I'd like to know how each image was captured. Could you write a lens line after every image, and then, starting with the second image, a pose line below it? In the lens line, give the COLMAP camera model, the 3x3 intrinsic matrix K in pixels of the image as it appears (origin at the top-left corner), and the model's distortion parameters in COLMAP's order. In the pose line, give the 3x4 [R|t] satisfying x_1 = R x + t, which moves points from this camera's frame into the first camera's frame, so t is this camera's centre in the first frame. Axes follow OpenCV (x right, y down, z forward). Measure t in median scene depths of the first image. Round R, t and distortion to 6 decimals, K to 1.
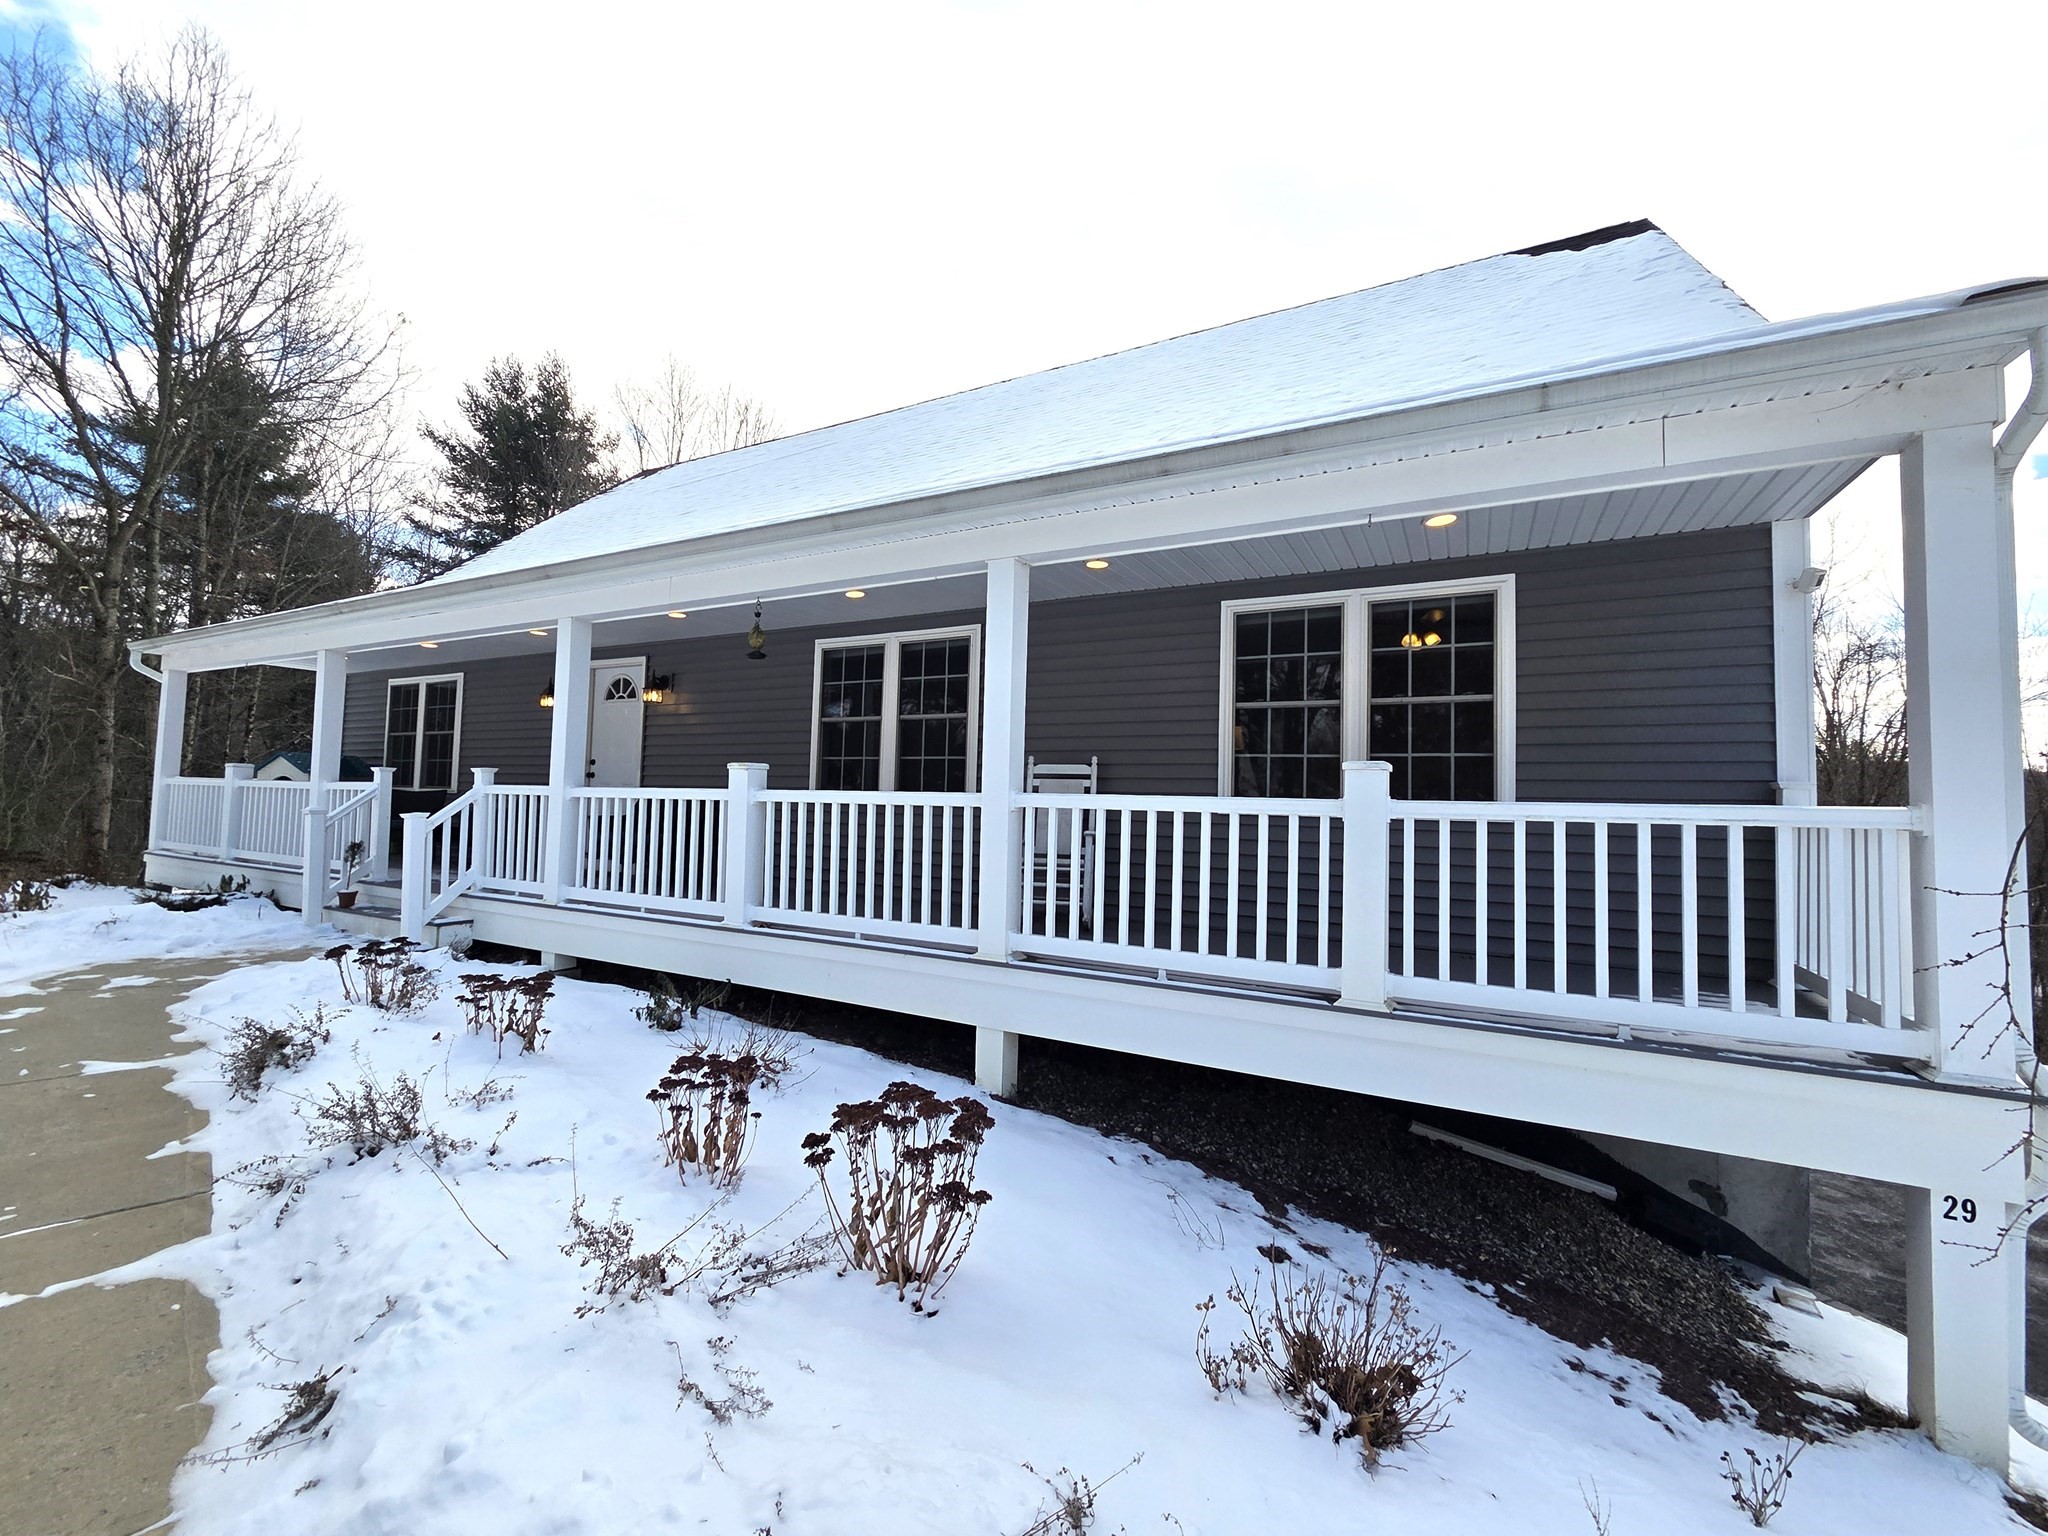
lens RADIAL K [[837.7, 0, 1011.8], [0, 837.7, 768.1], [0, 0, 1]] dist [0.000106, 0.000210]
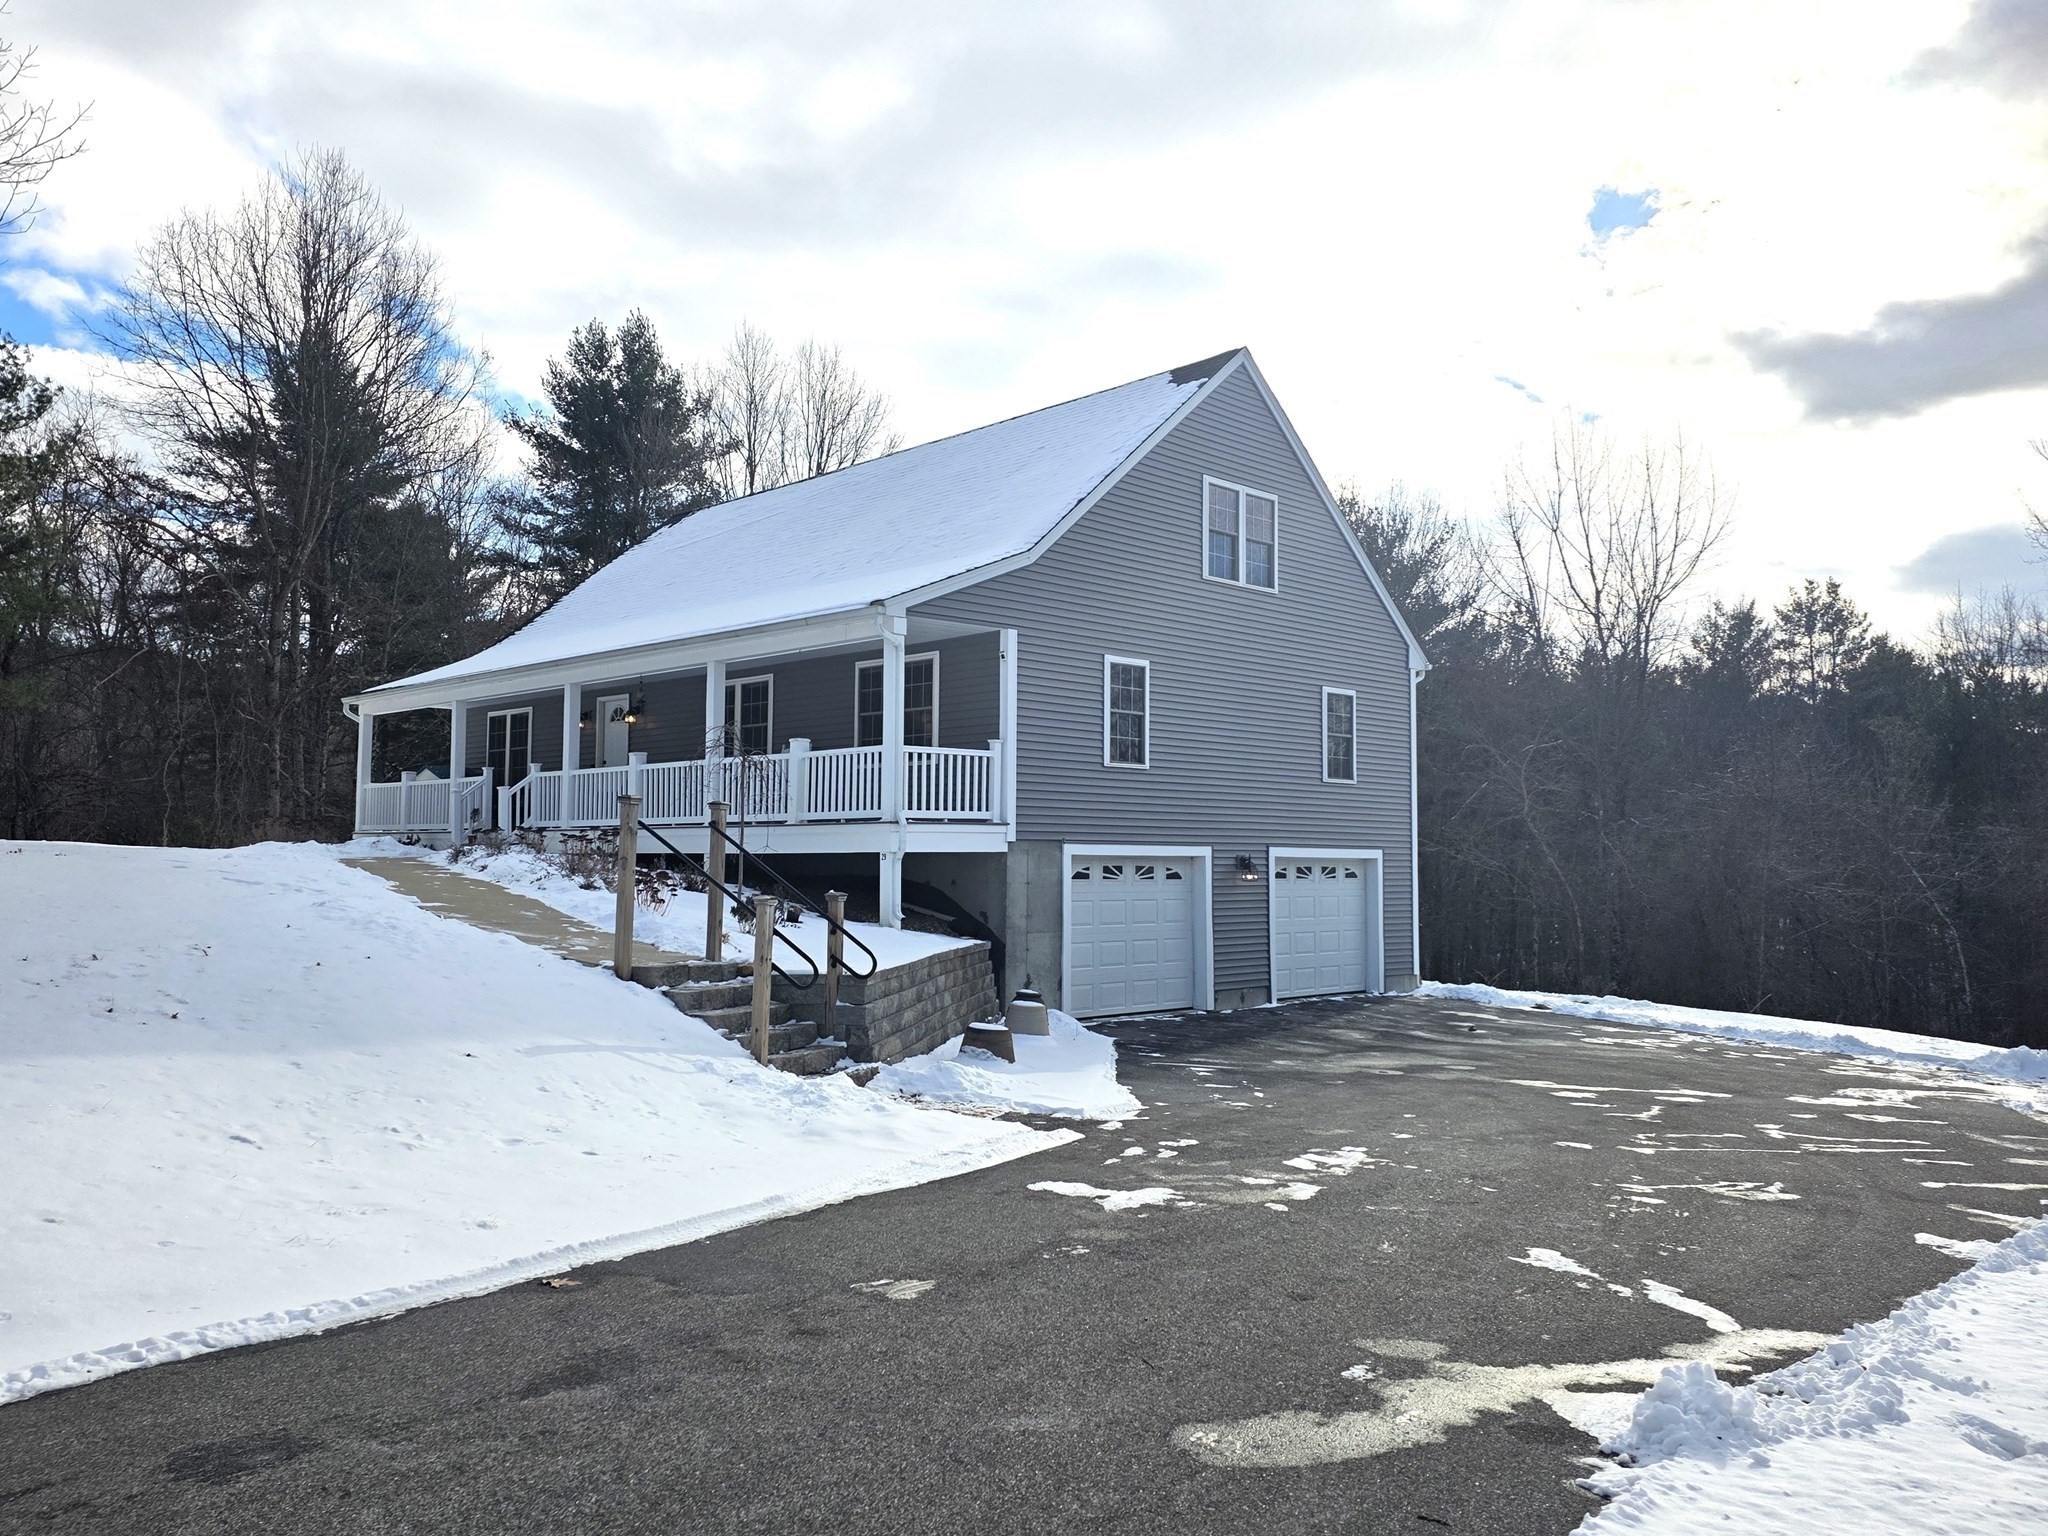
lens RADIAL K [[1485.3, 0, 1028.0], [0, 1485.3, 767.6], [0, 0, 1]] dist [0.041300, -0.000858]
pose [[0.957799, -0.037885, -0.284930, 0.862933], [0.032556, 0.999196, -0.023417, 0.077285], [0.285588, 0.013153, 0.958262, -1.180171]]
